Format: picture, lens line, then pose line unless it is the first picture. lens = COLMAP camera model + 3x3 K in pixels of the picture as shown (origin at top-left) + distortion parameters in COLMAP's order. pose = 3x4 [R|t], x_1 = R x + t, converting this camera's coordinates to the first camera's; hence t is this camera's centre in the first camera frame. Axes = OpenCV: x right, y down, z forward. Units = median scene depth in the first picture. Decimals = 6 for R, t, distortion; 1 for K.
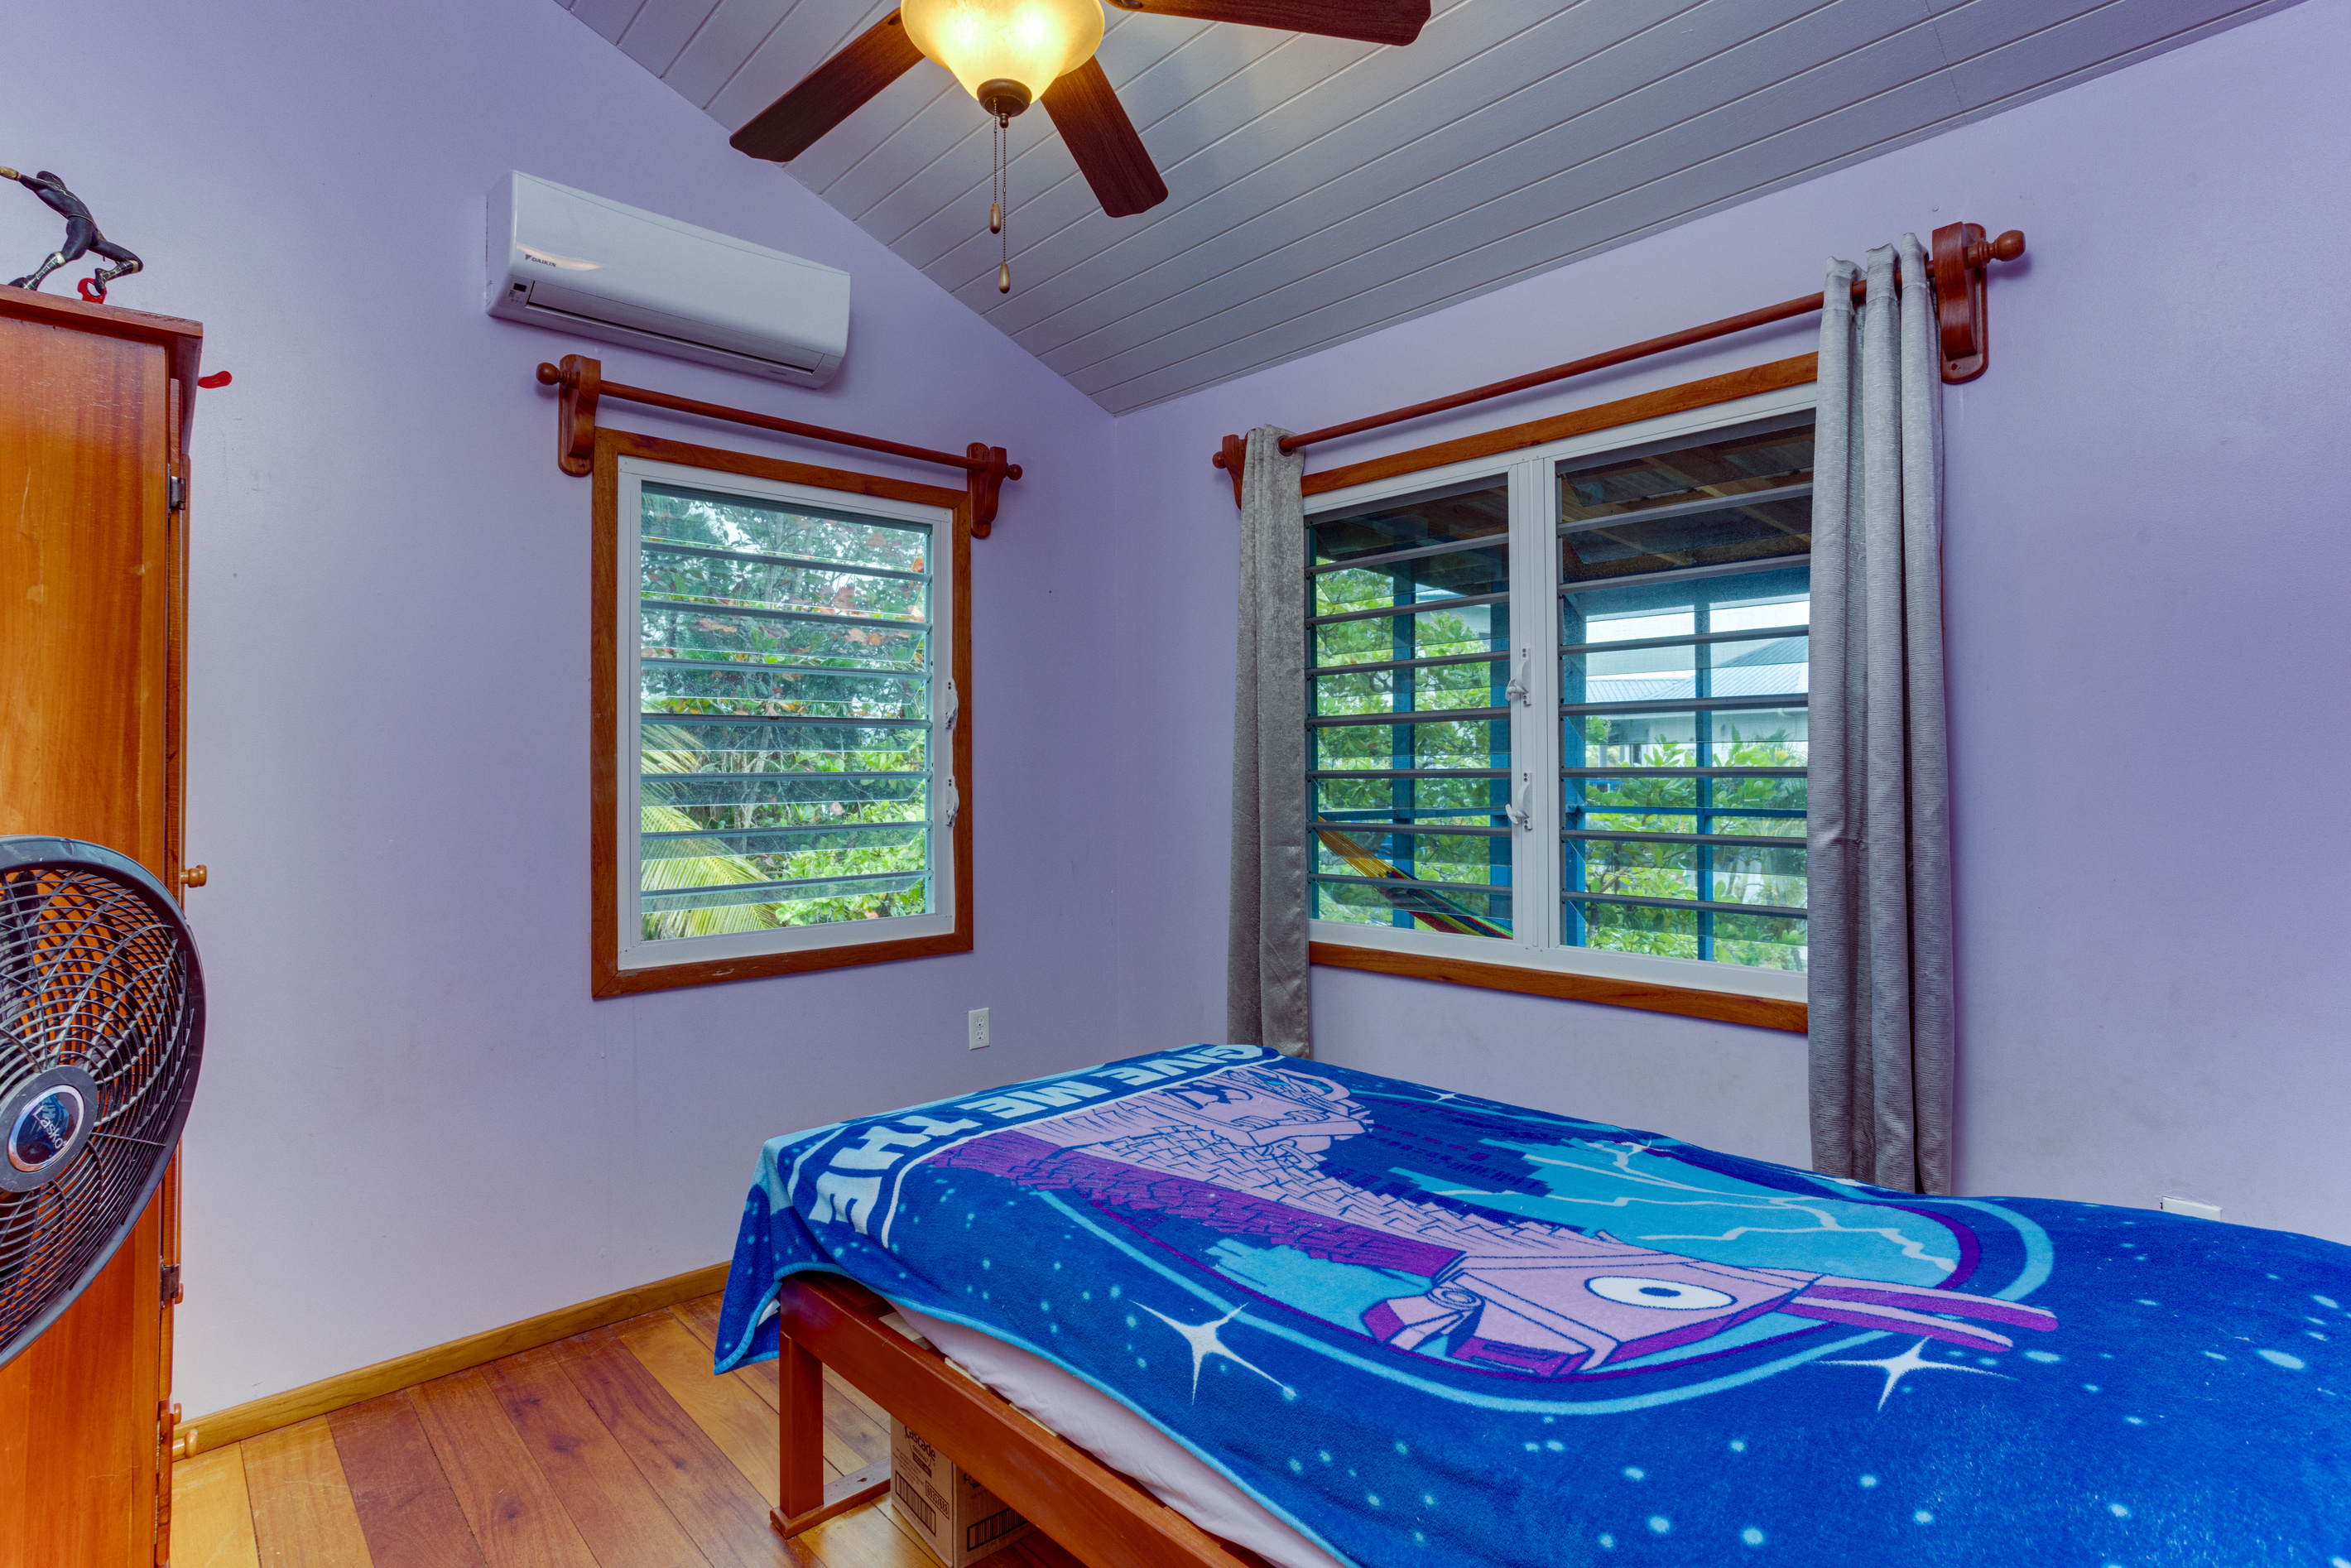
lens RADIAL K [[1141.4, 0, 1161.7], [0, 1141.4, 770.7], [0, 0, 1]] dist [-0.018650, 0.000763]
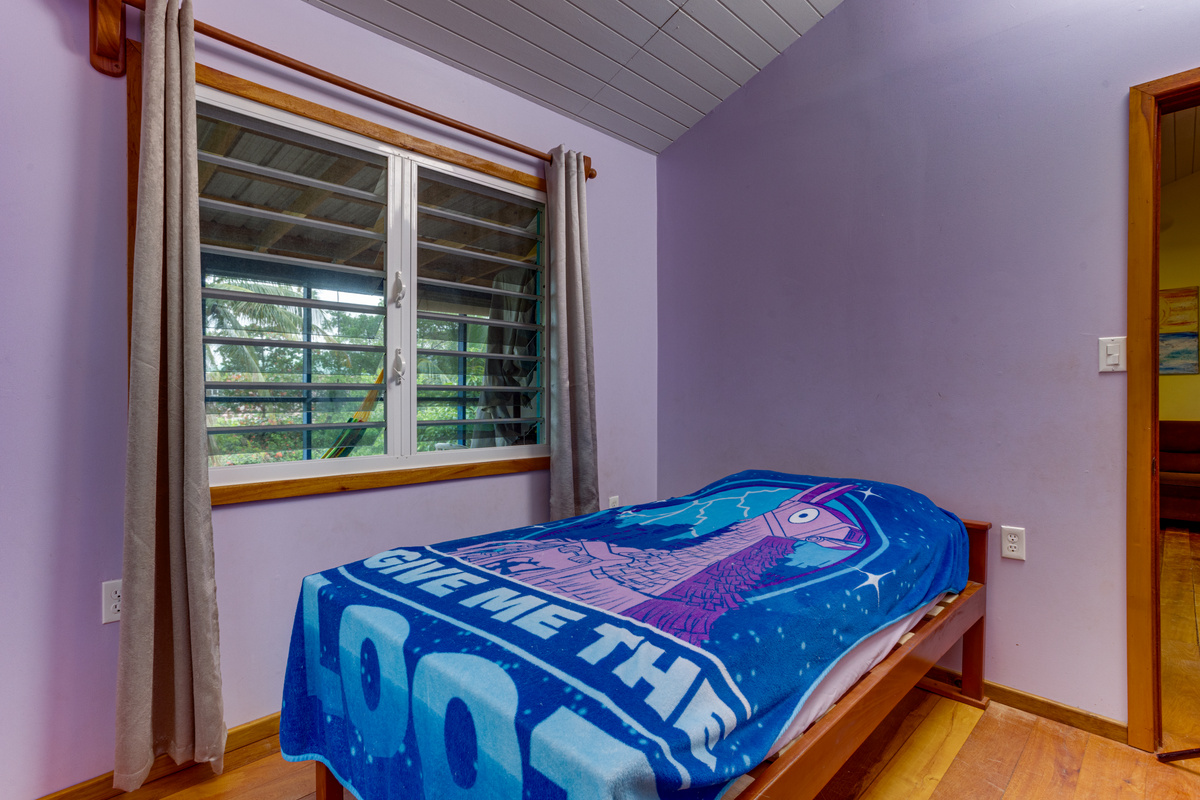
lens RADIAL K [[582.6, 0, 593.0], [0, 582.6, 393.2], [0, 0, 1]] dist [-0.018650, 0.000763]
pose [[-0.036388, 0.018357, 0.999169, -0.730134], [-0.010864, 0.999765, -0.018763, 0.111096], [-0.999279, -0.011538, -0.036180, 1.077026]]
